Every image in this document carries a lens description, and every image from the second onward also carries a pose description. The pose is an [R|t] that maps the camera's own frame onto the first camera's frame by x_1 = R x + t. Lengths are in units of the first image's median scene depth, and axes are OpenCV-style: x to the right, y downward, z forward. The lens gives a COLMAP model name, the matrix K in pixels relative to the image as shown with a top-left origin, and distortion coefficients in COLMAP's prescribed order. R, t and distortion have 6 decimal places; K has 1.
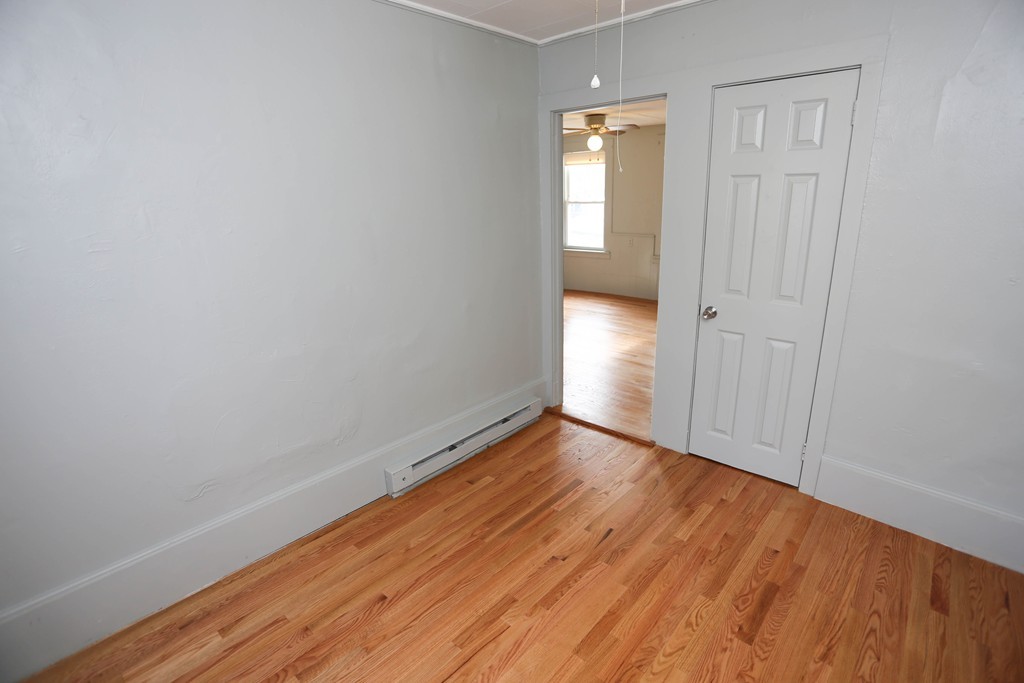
lens RADIAL K [[497.7, 0, 513.8], [0, 497.7, 337.2], [0, 0, 1]] dist [-0.074757, 0.031452]
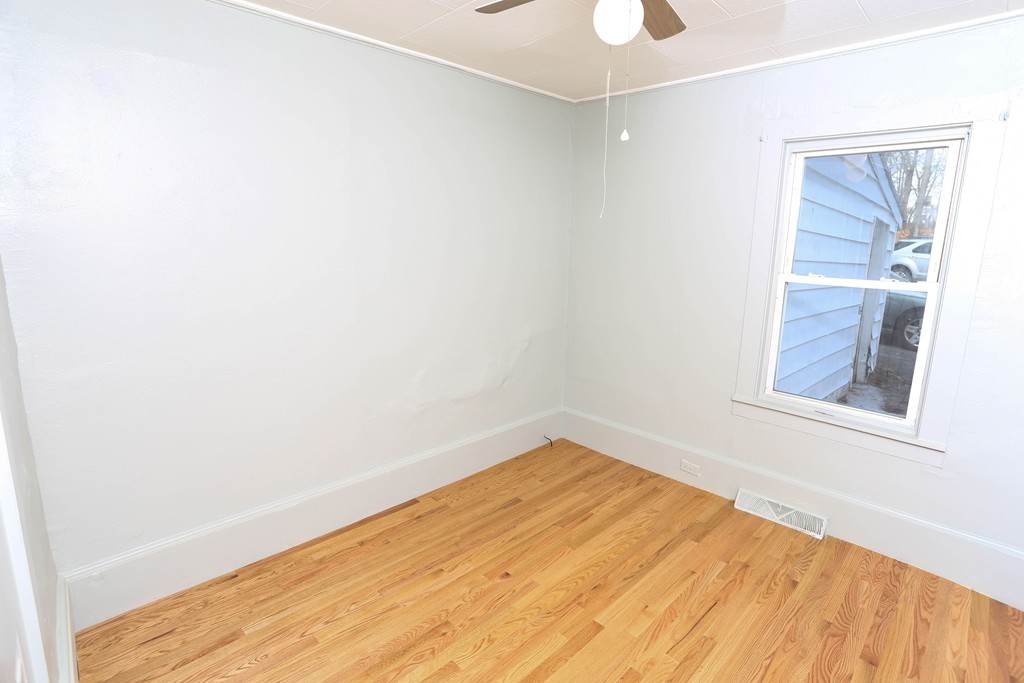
lens RADIAL K [[497.7, 0, 513.8], [0, 497.7, 337.2], [0, 0, 1]] dist [-0.074757, 0.031452]
pose [[-0.998337, -0.011820, 0.056430, 0.270035], [0.014672, 0.894451, 0.446926, -0.464381], [-0.055757, 0.447010, -0.892789, 1.679666]]
